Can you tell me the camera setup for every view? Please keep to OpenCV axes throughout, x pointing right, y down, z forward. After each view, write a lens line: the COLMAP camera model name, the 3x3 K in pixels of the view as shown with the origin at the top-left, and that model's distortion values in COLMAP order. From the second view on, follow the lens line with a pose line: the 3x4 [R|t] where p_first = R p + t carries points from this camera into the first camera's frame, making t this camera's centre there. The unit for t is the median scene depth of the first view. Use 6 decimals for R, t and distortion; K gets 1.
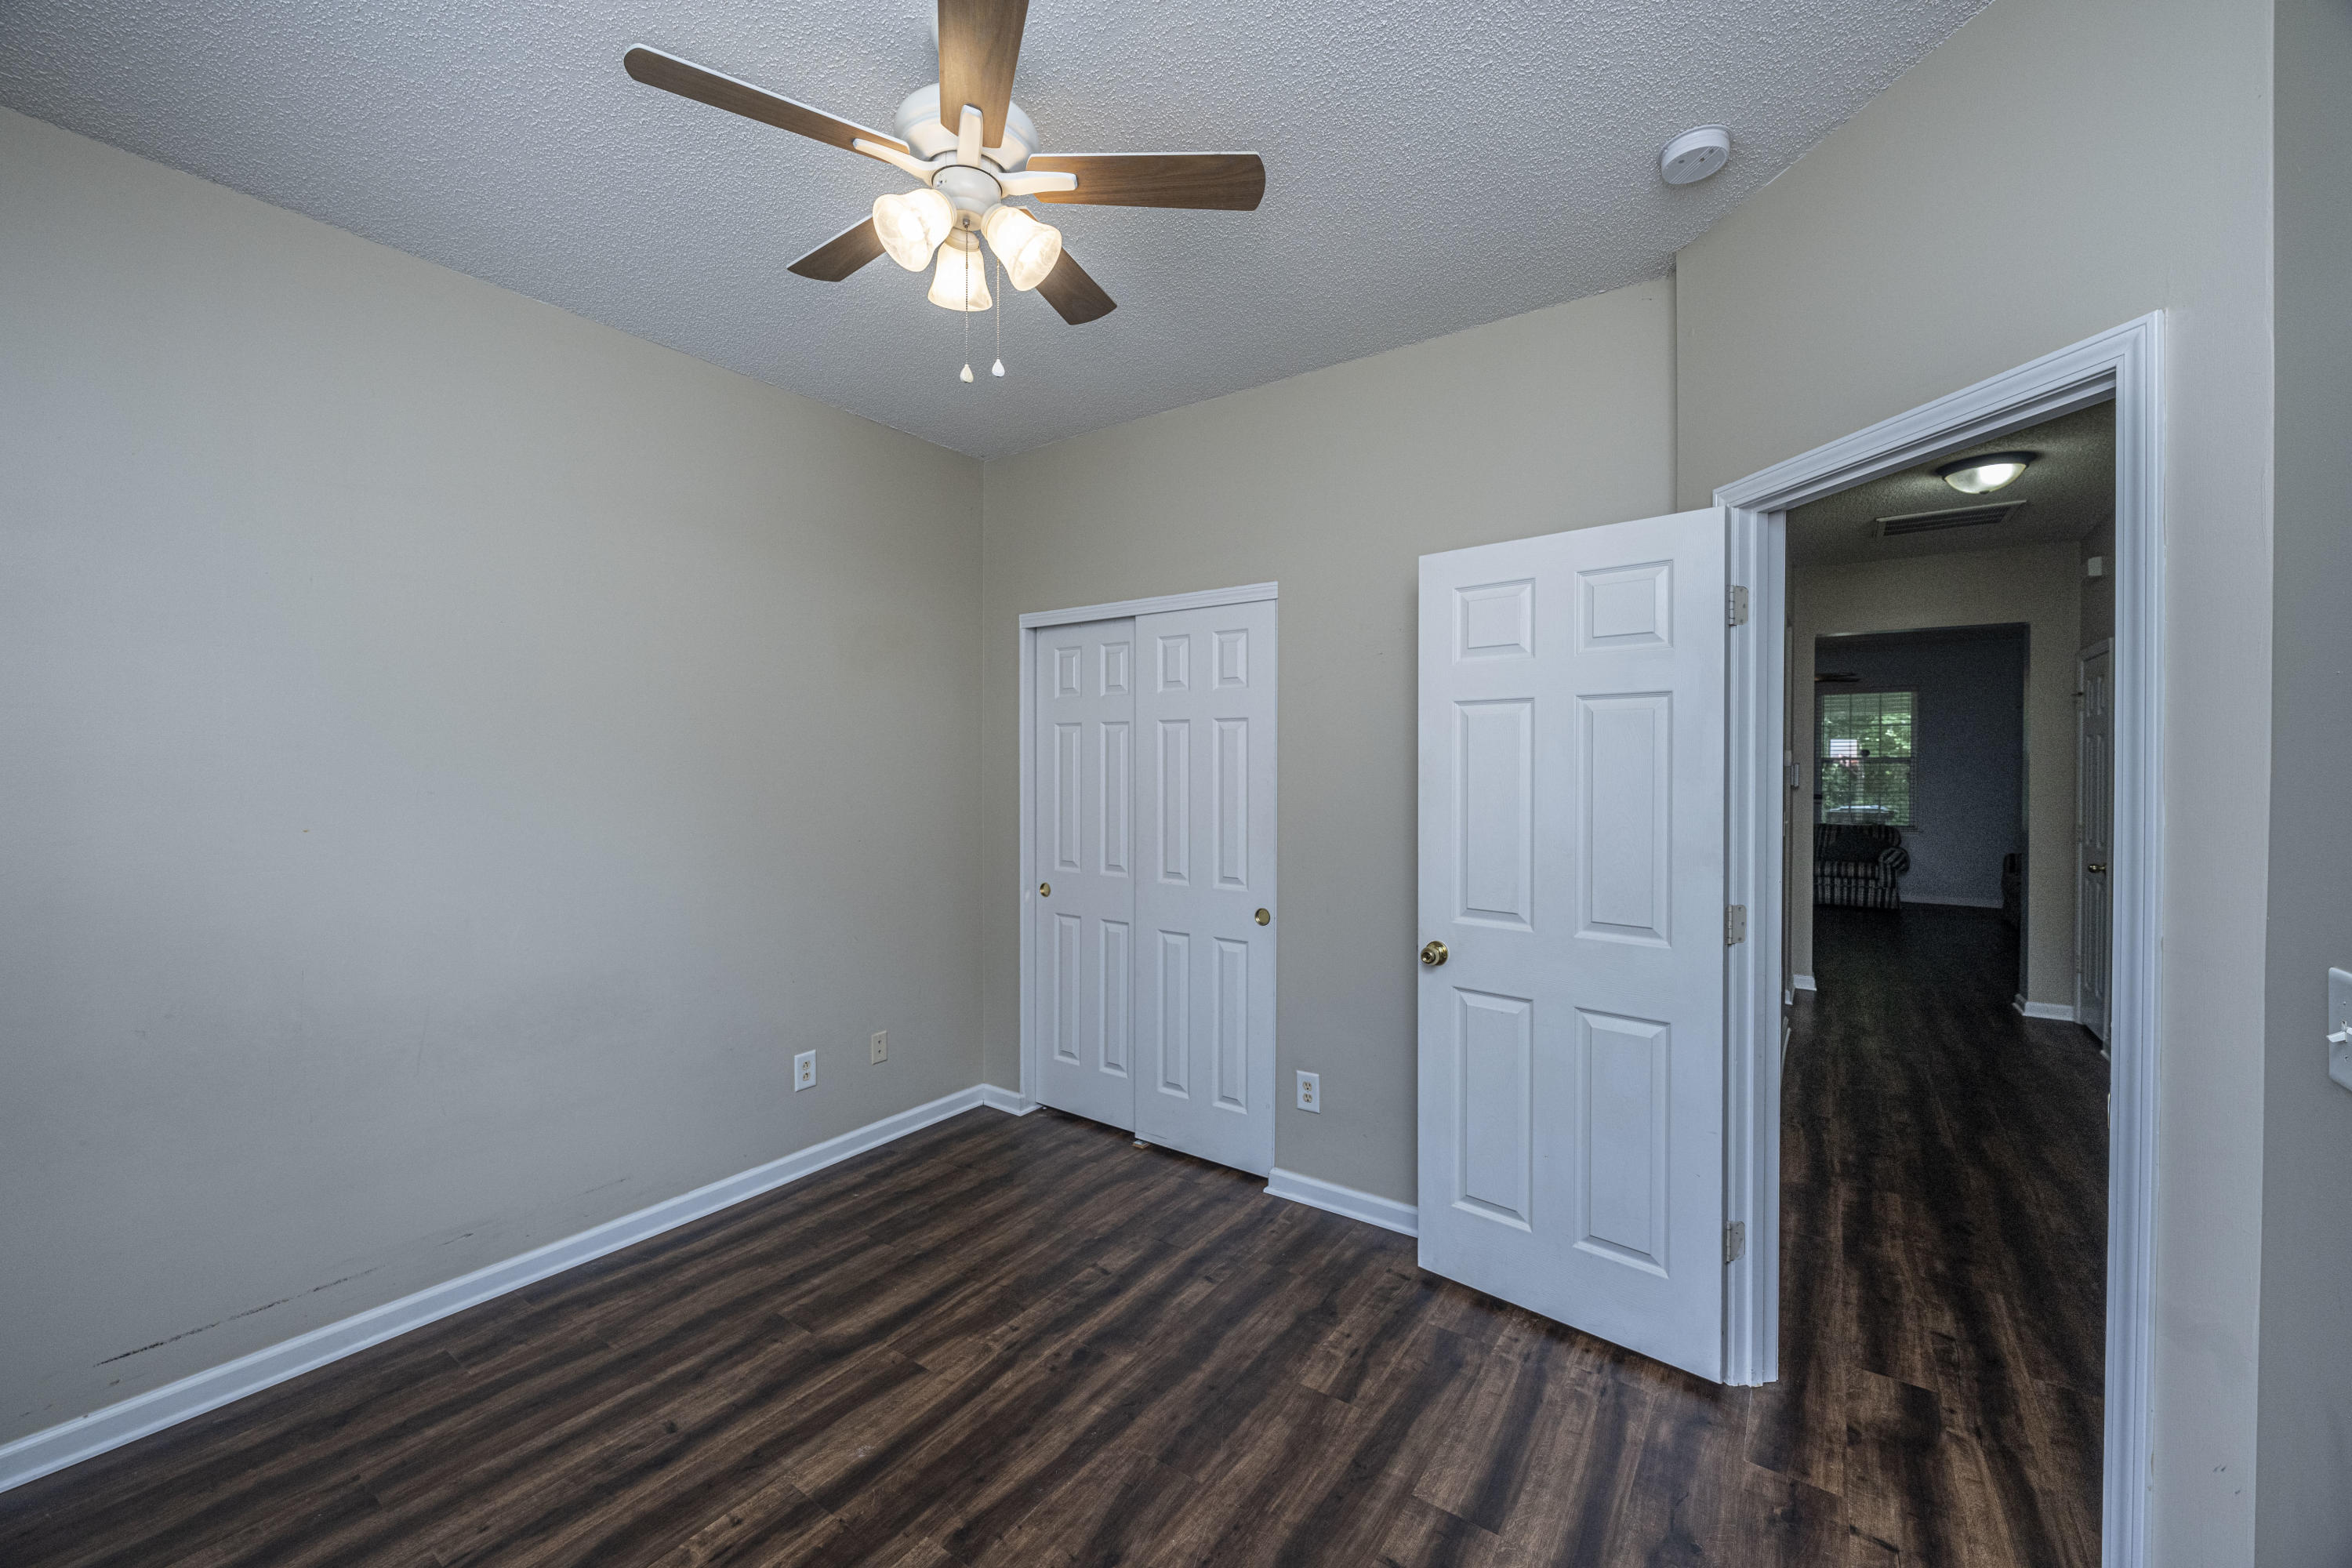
lens RADIAL K [[936.1, 0, 1172.8], [0, 936.1, 766.8], [0, 0, 1]] dist [-0.001381, 0.000010]
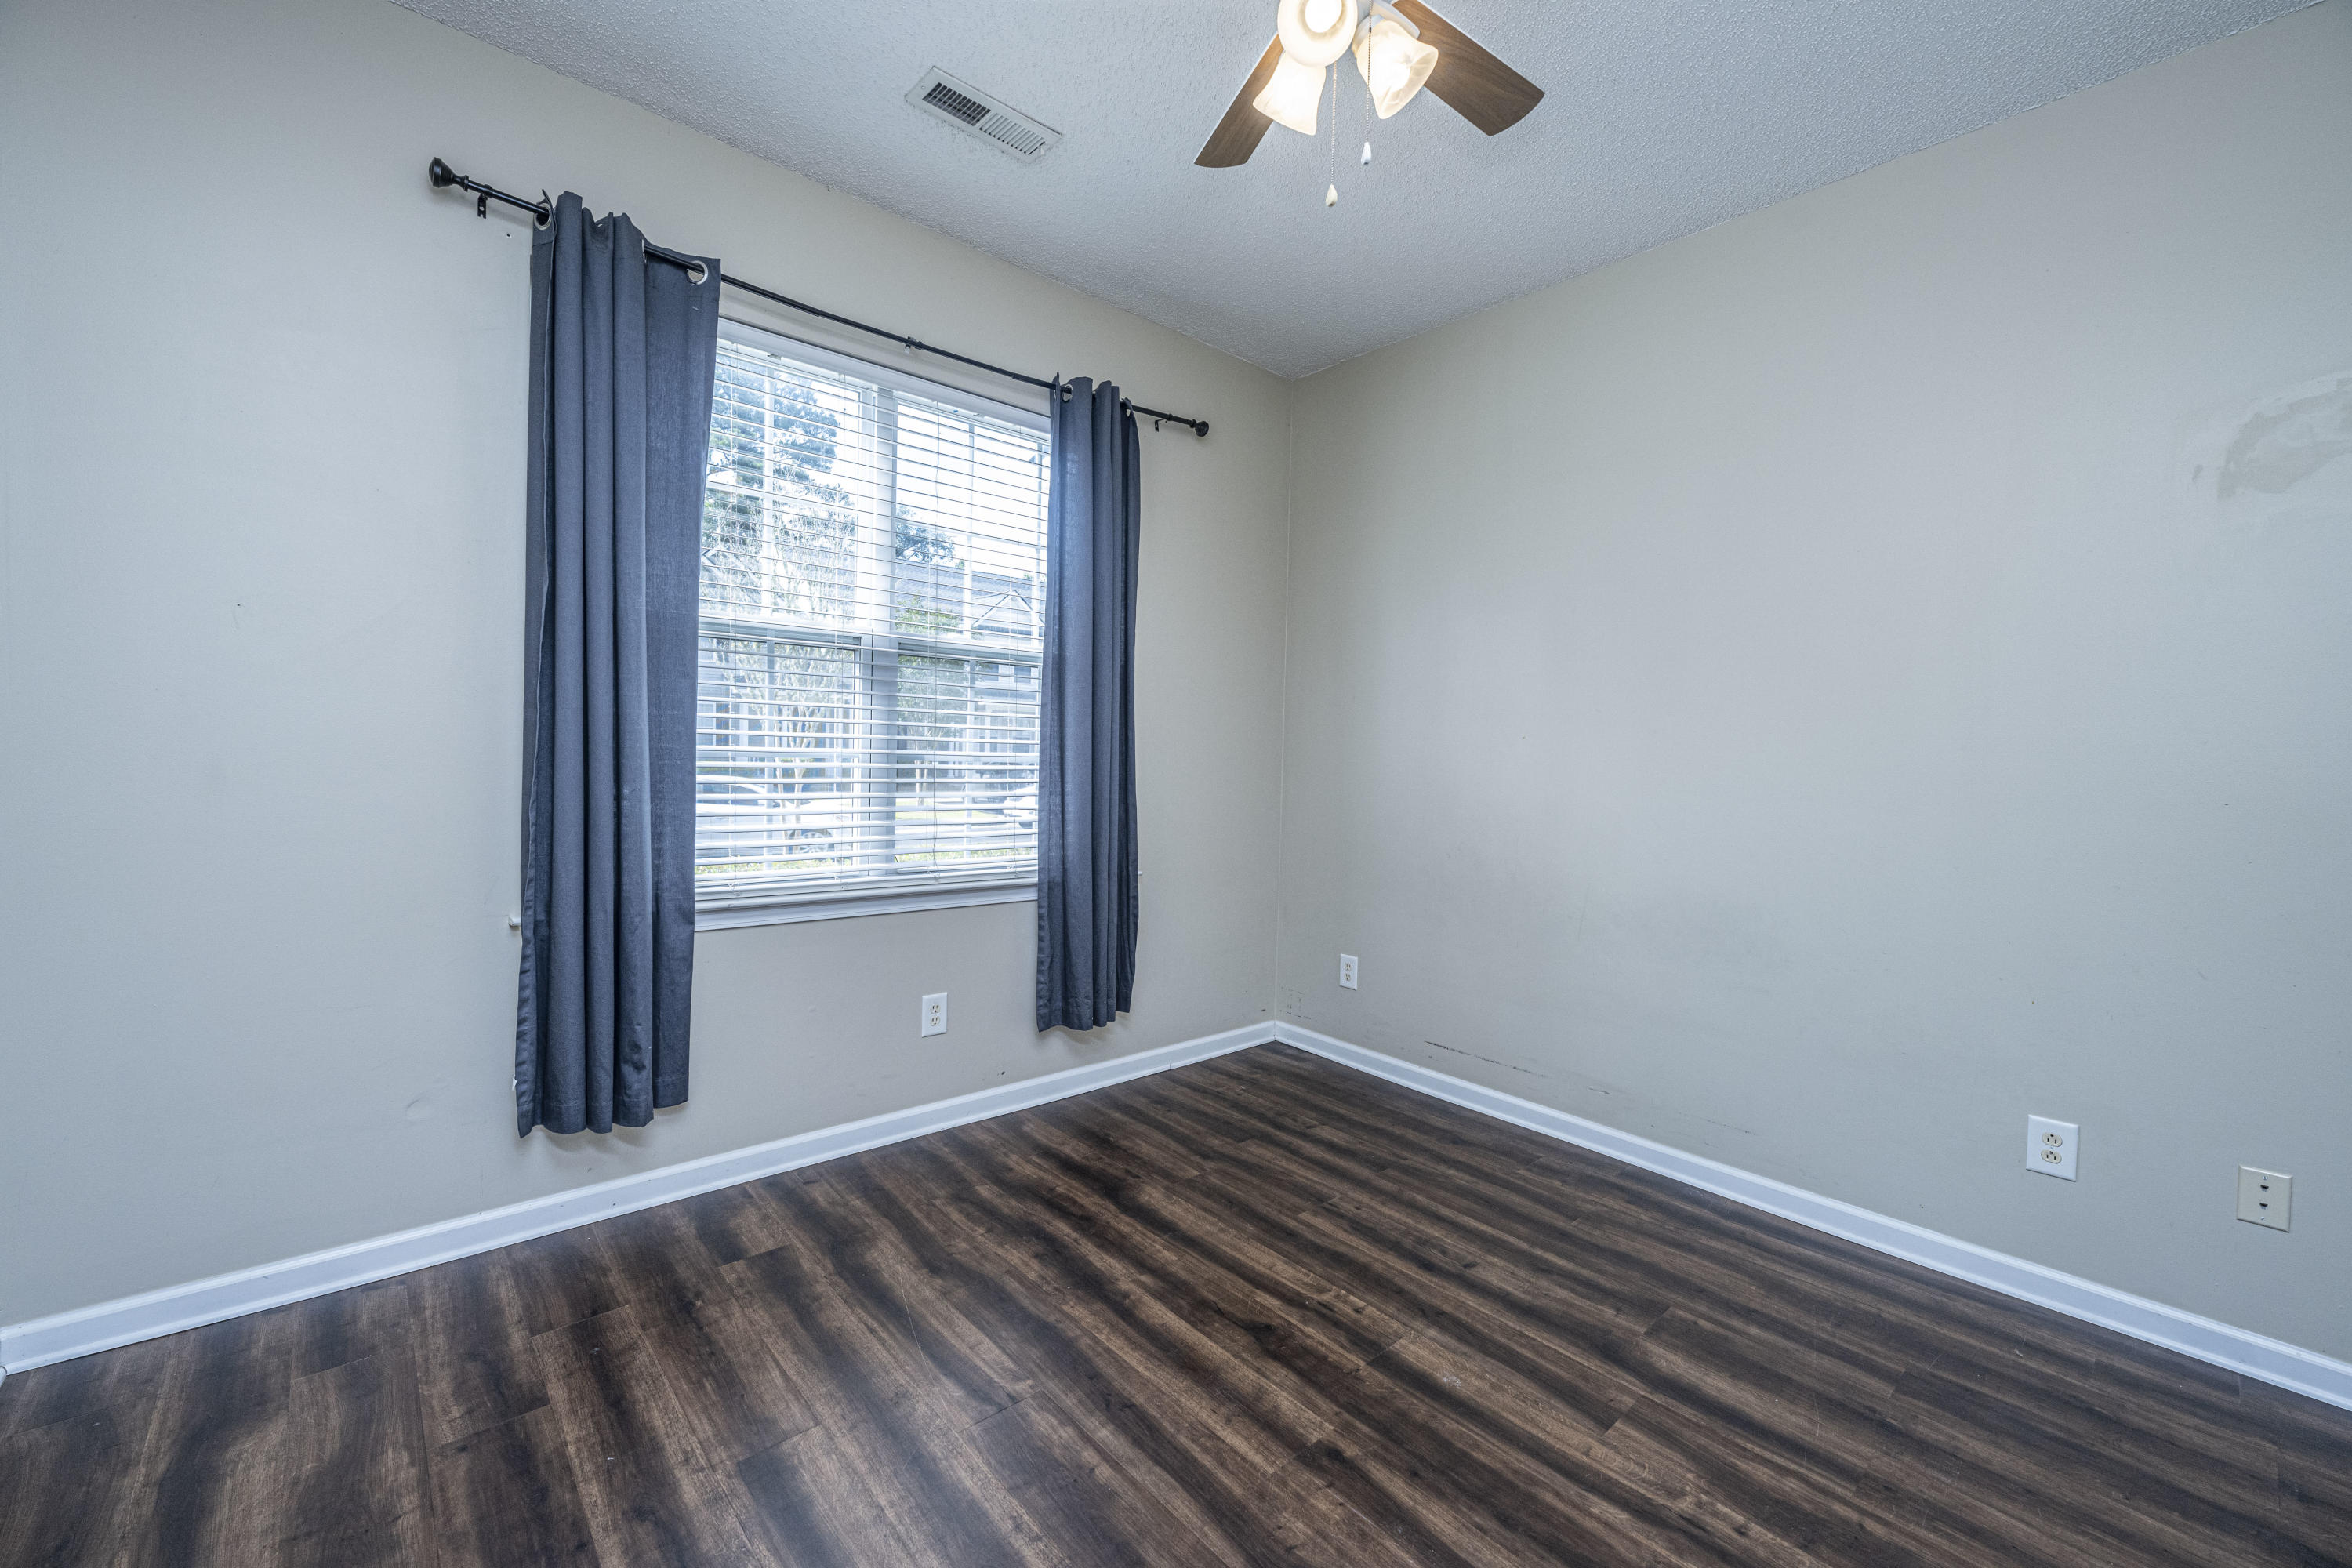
lens RADIAL K [[936.1, 0, 1172.8], [0, 936.1, 766.8], [0, 0, 1]] dist [-0.001381, 0.000010]
pose [[-0.236484, 0.012130, -0.971560, 0.567873], [-0.026895, 0.999457, 0.019025, 0.097695], [0.971263, 0.030629, -0.236029, 0.832912]]
